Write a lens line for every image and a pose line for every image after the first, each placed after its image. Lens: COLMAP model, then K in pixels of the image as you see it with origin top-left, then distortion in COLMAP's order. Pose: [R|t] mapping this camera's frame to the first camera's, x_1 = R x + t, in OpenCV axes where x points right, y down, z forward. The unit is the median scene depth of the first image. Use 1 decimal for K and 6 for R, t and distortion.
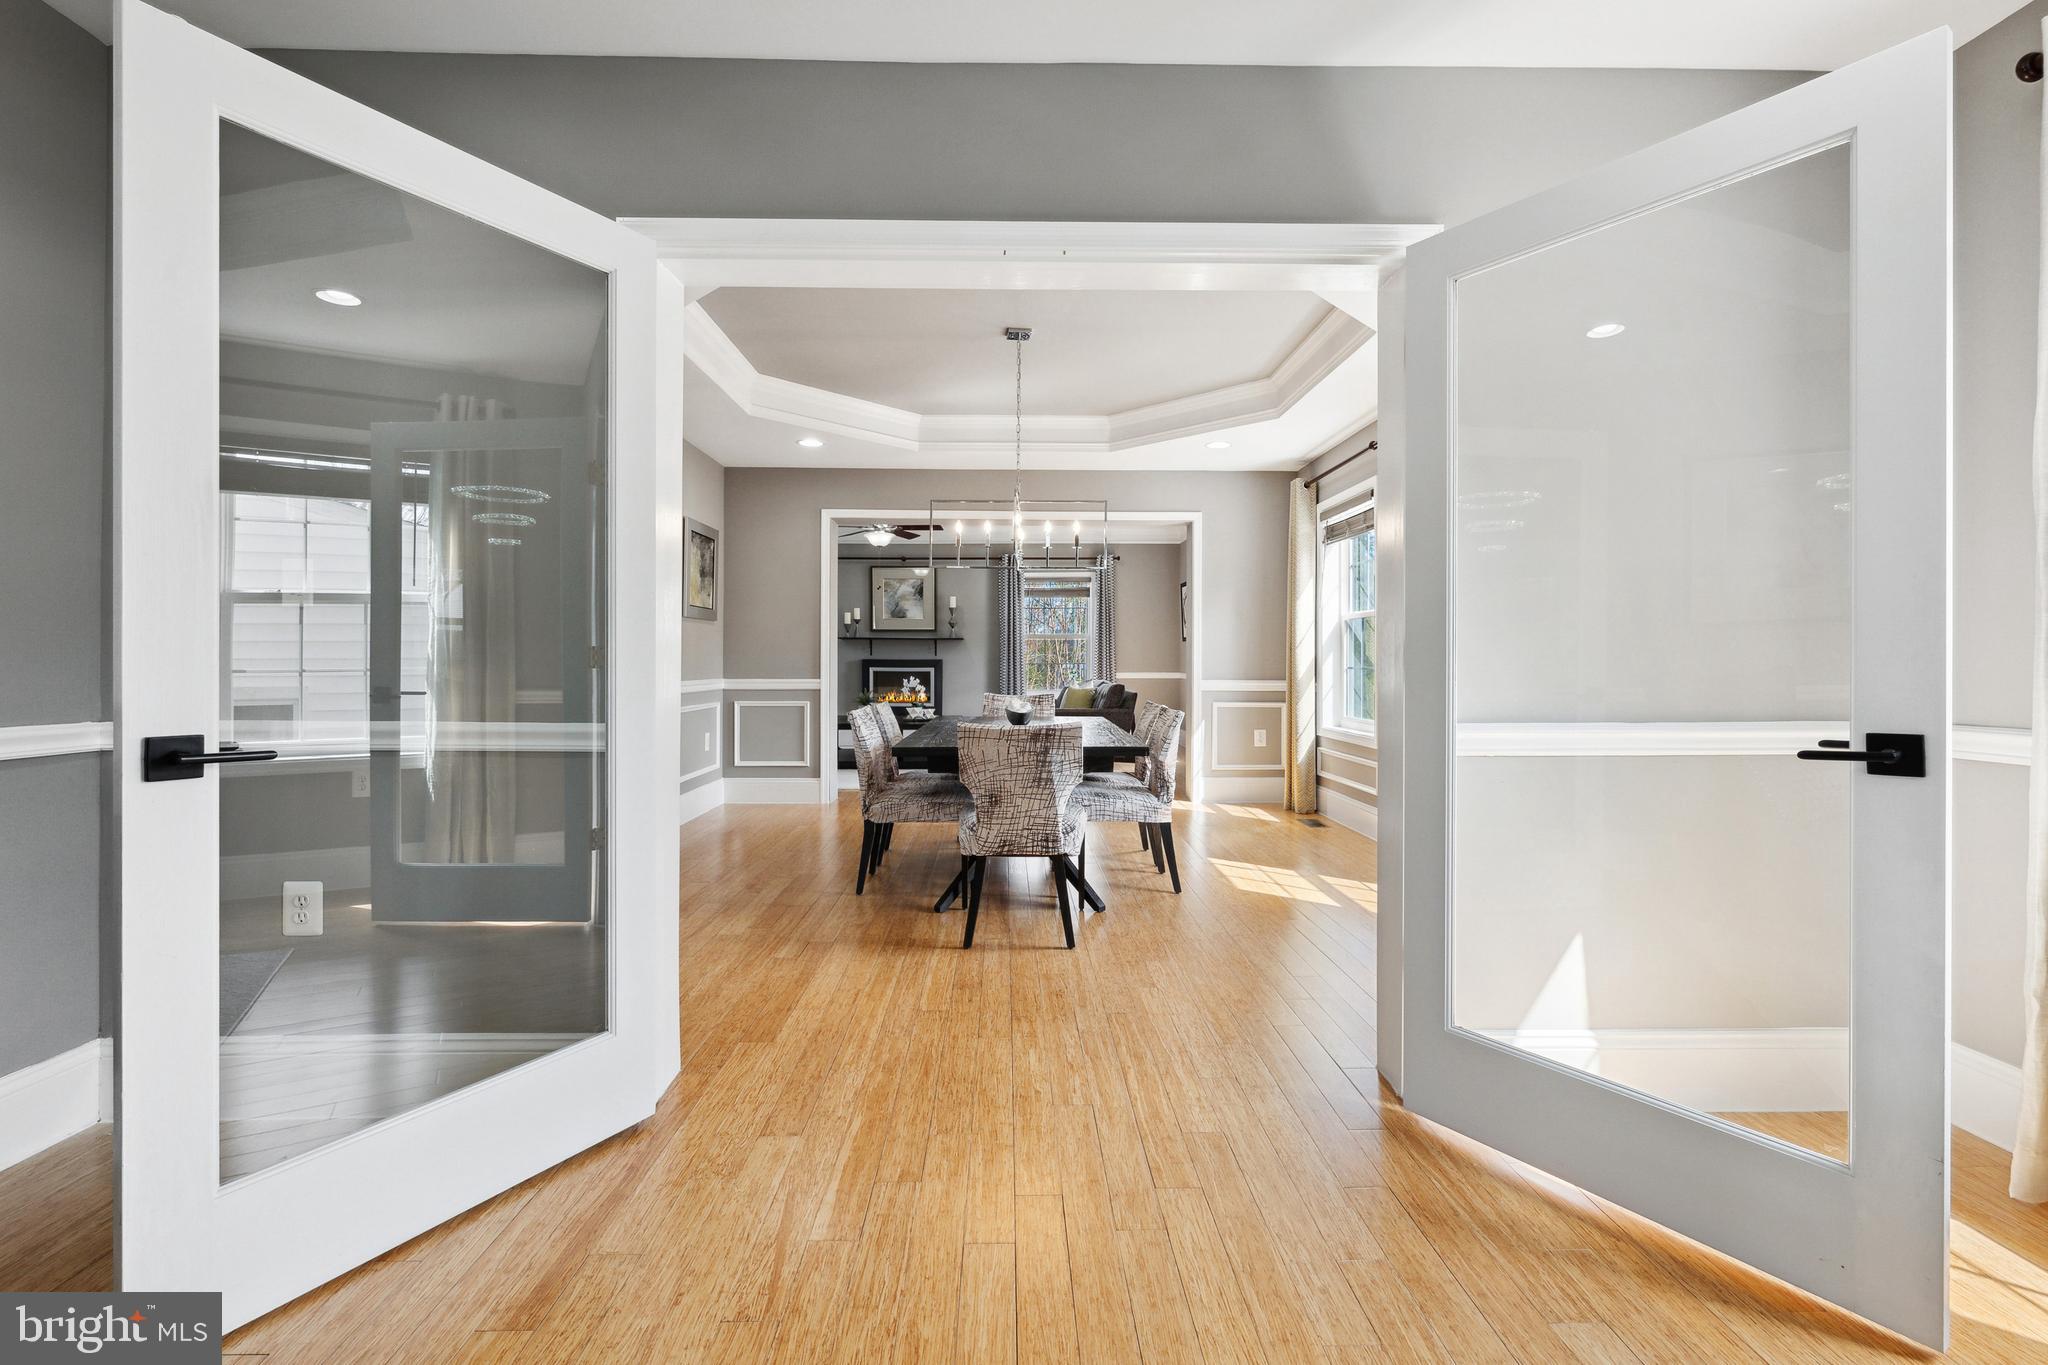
lens RADIAL K [[922.0, 0, 1037.3], [0, 922.0, 665.2], [0, 0, 1]] dist [0.000400, 0.000141]
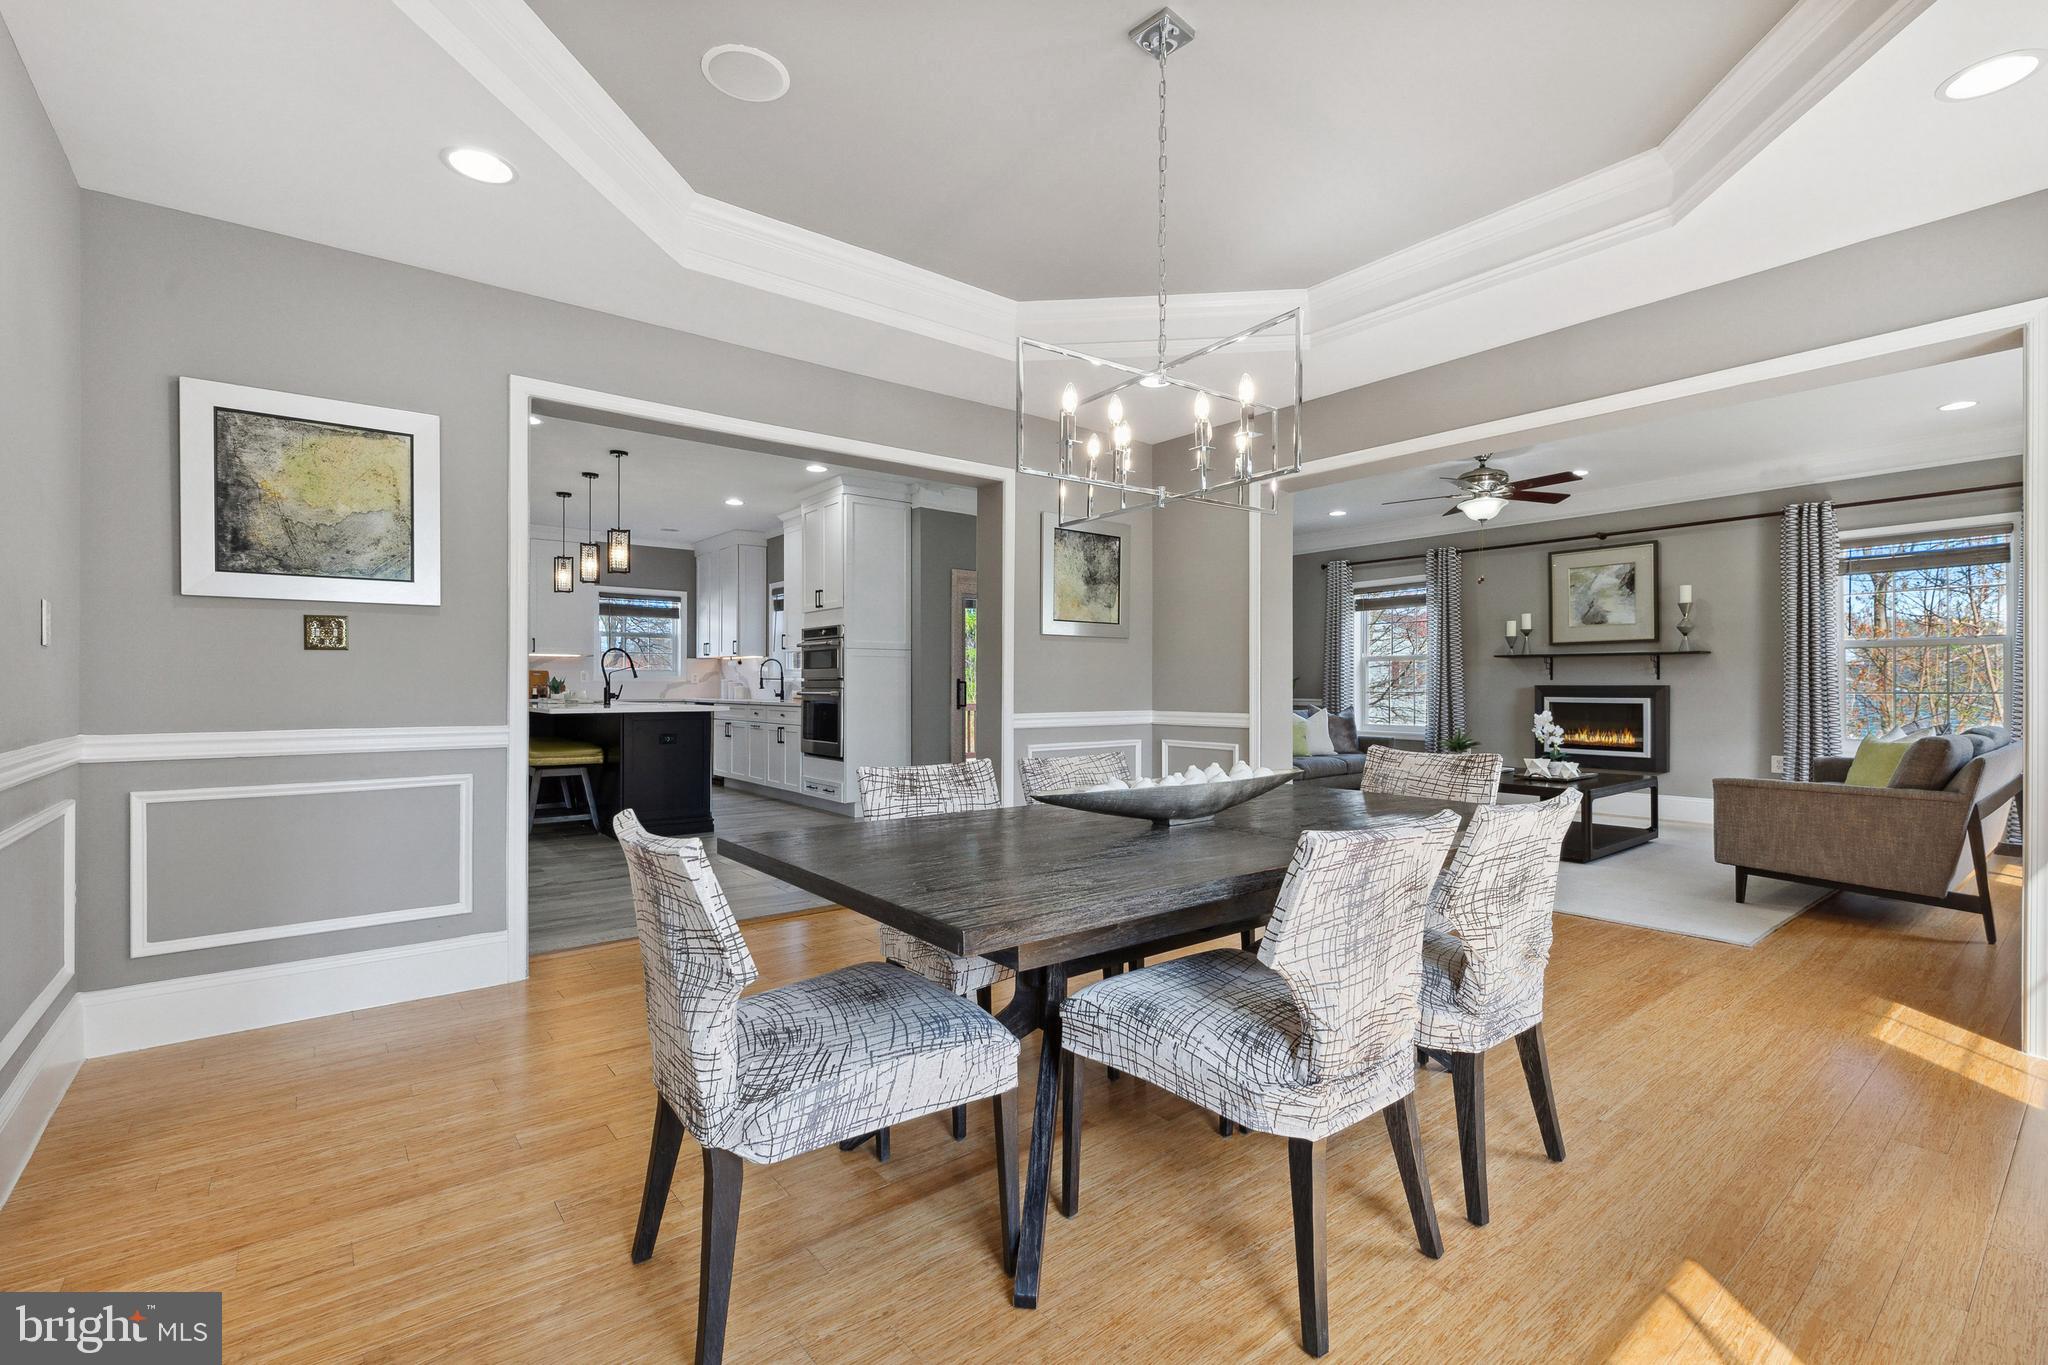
lens RADIAL K [[922.0, 0, 1020.6], [0, 922.0, 692.6], [0, 0, 1]] dist [0.000400, 0.000141]
pose [[0.603771, 0.004520, -0.797145, 0.135141], [-0.003250, 0.999990, 0.003209, -0.001881], [0.797151, 0.000653, 0.603780, 0.257882]]
